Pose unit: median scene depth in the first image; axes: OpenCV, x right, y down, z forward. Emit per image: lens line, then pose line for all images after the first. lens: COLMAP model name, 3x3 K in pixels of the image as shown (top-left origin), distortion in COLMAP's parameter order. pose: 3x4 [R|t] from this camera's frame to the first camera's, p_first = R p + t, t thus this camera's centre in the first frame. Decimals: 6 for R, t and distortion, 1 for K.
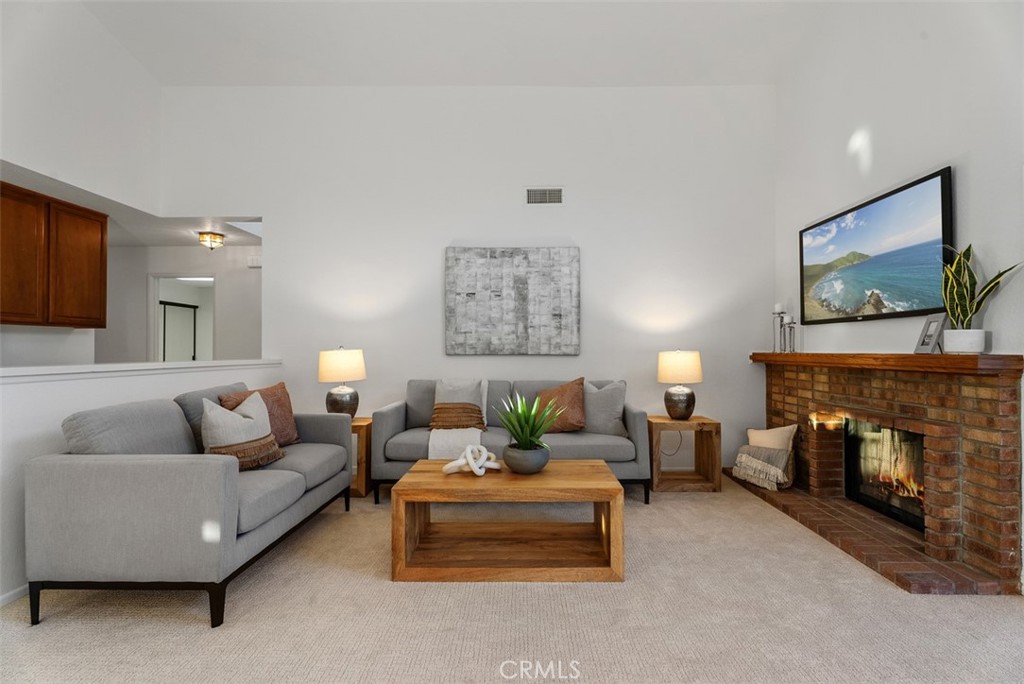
lens RADIAL K [[464.5, 0, 523.1], [0, 464.5, 343.5], [0, 0, 1]] dist [-0.000143, -0.000732]
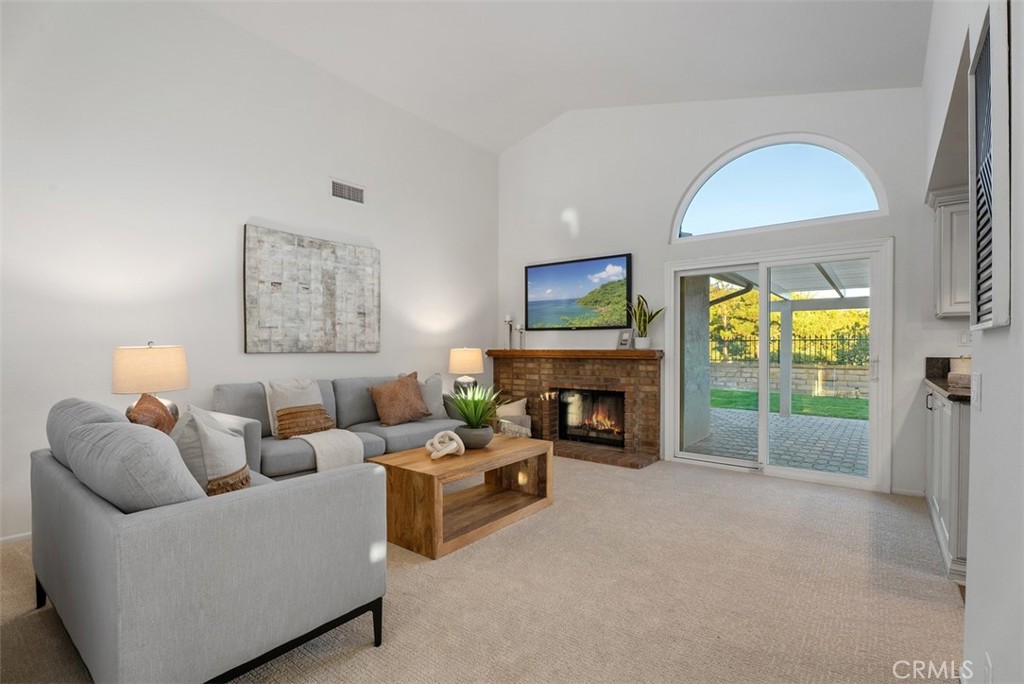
lens RADIAL K [[480.7, 0, 512.1], [0, 480.7, 349.6], [0, 0, 1]] dist [-0.020124, -0.000042]
pose [[0.603315, -0.002557, 0.797499, -0.568286], [-0.010759, 0.999878, 0.011345, 0.002834], [-0.797430, -0.015425, 0.603214, 0.100129]]
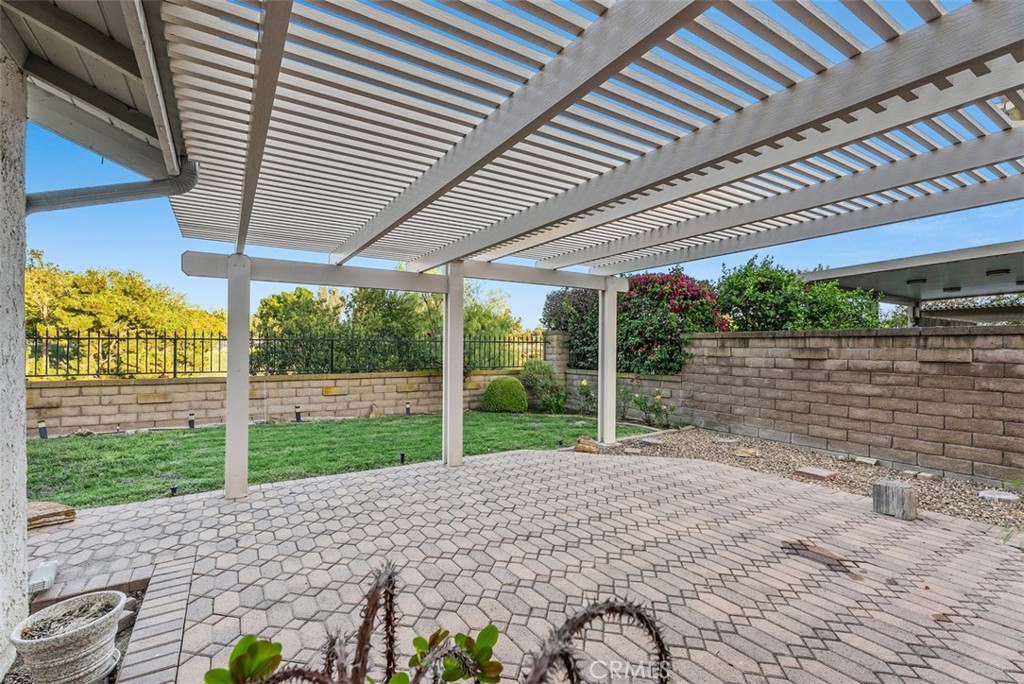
lens RADIAL K [[455.0, 0, 508.2], [0, 455.0, 346.4], [0, 0, 1]] dist [0.001401, -0.000046]
pose [[-0.537039, 0.001603, 0.843556, 0.686301], [-0.012825, 0.999867, -0.010065, -0.009831], [-0.843460, -0.016224, -0.536948, 0.433813]]
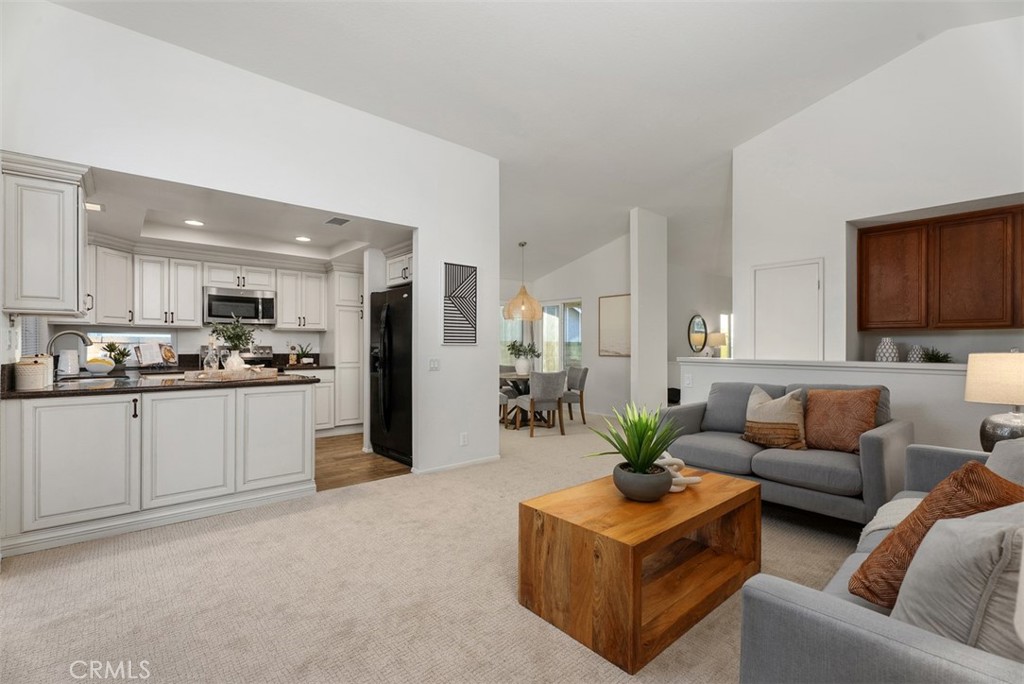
lens RADIAL K [[455.0, 0, 508.2], [0, 455.0, 346.4], [0, 0, 1]] dist [0.001401, -0.000046]
pose [[-0.752434, -0.001613, -0.658666, 0.433892], [0.006793, 0.999925, -0.010209, 0.005303], [0.658632, -0.012156, -0.752367, 0.879566]]
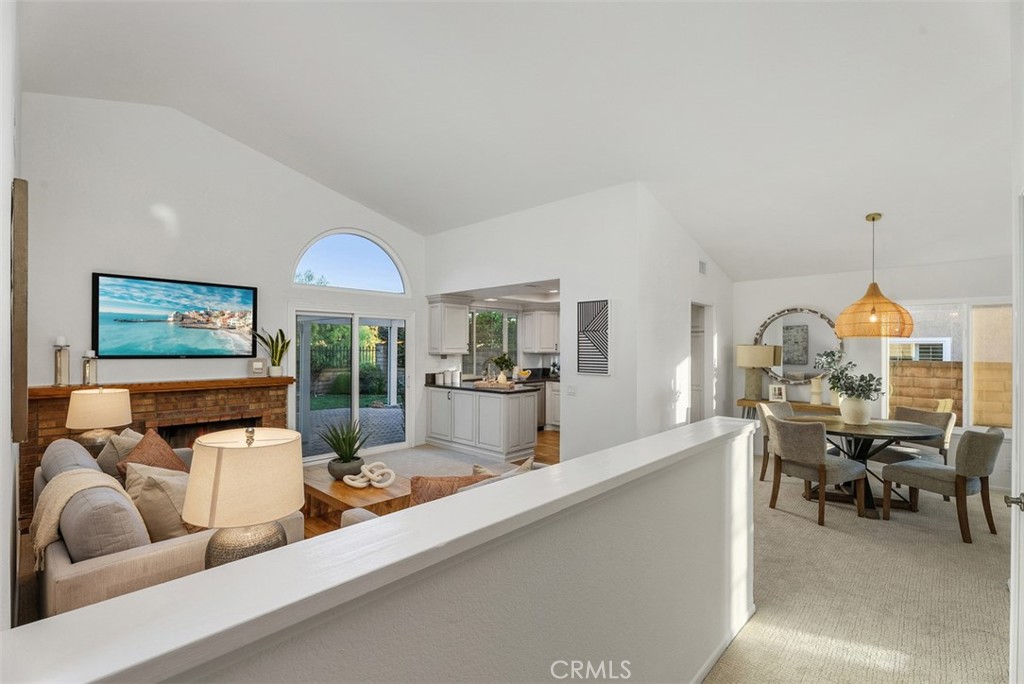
lens RADIAL K [[455.0, 0, 508.2], [0, 455.0, 346.4], [0, 0, 1]] dist [0.001401, -0.000046]
pose [[-0.734066, -0.001477, 0.679076, -0.757780], [-0.013702, 0.999826, -0.012636, -0.060955], [-0.678939, -0.018581, -0.733959, 0.996716]]
